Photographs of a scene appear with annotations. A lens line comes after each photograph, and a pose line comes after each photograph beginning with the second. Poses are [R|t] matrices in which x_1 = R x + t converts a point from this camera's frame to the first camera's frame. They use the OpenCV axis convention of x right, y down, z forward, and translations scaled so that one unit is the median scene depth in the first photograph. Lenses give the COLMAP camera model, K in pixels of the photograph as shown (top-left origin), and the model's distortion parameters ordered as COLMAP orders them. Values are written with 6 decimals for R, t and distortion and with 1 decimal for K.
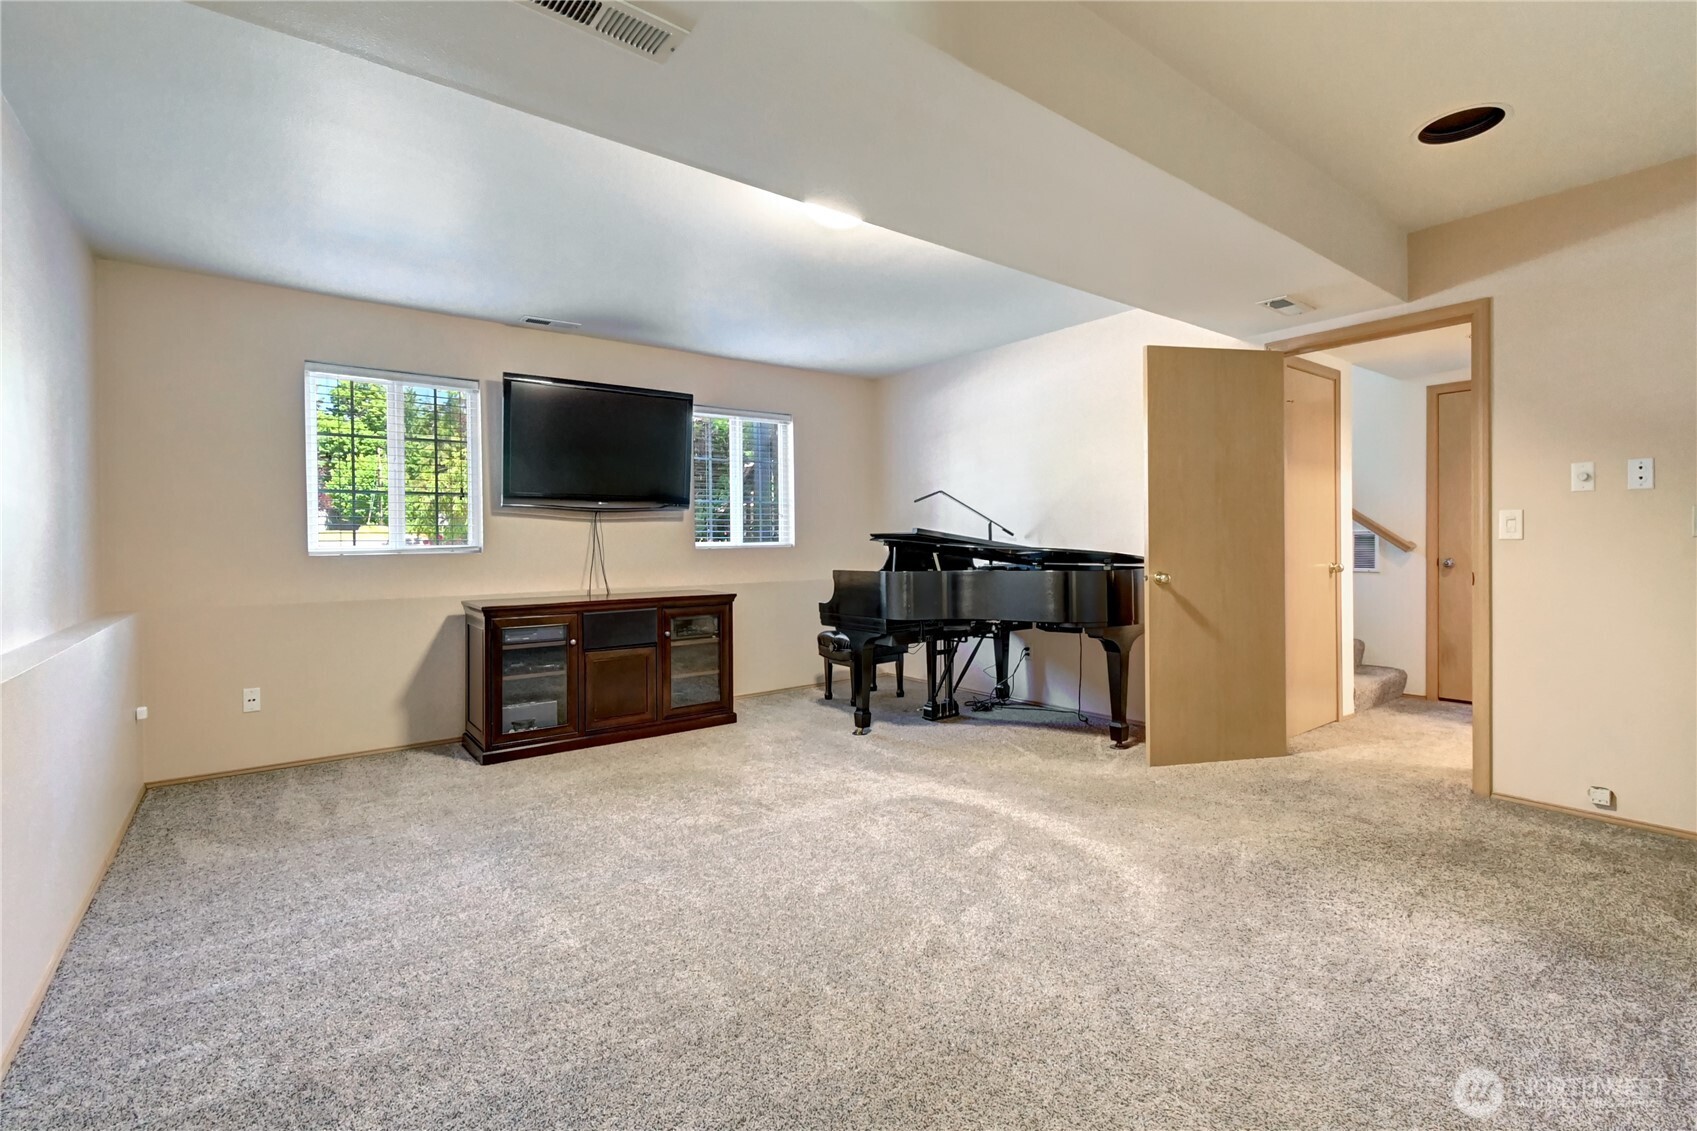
lens RADIAL K [[753.0, 0, 850.9], [0, 753.0, 545.3], [0, 0, 1]] dist [0.000649, 0.000100]
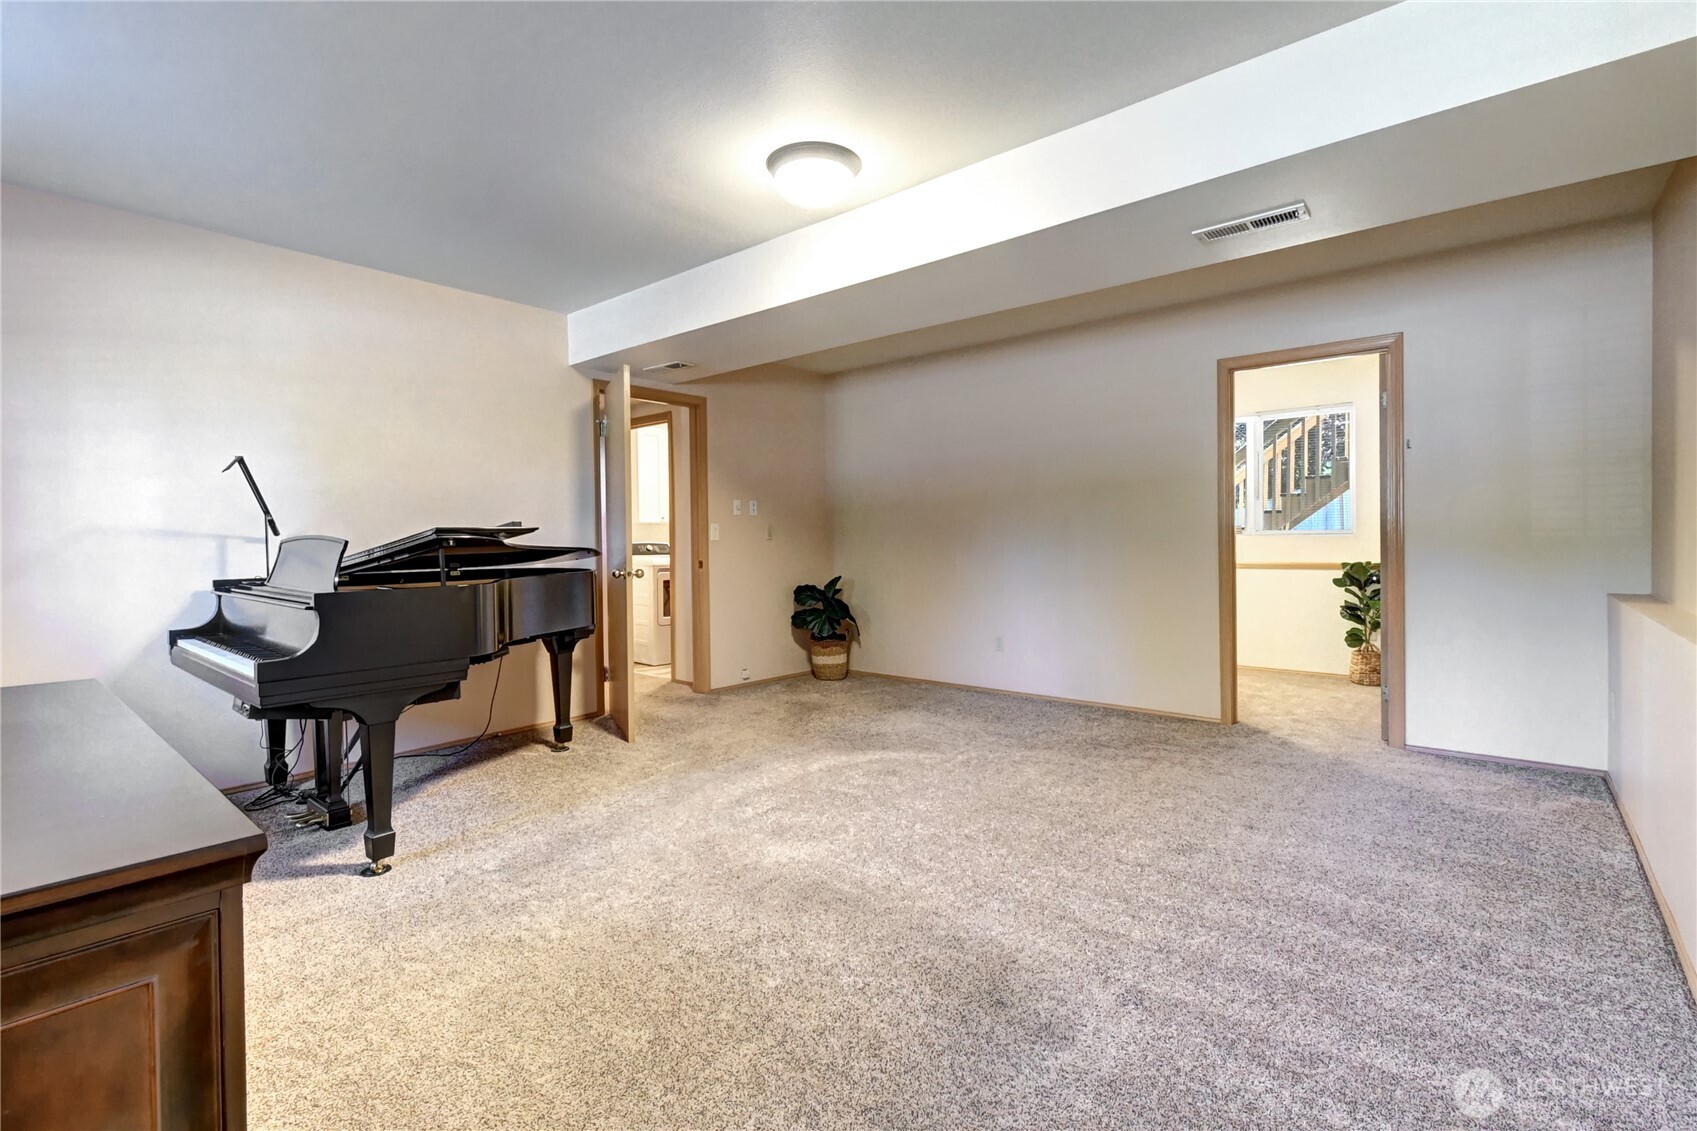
lens RADIAL K [[753.0, 0, 850.9], [0, 753.0, 545.3], [0, 0, 1]] dist [0.000649, 0.000100]
pose [[-0.222387, 0.007200, 0.974932, -0.867578], [0.016869, 0.999851, -0.003537, 0.013026], [-0.974813, 0.015660, -0.222475, 1.072061]]
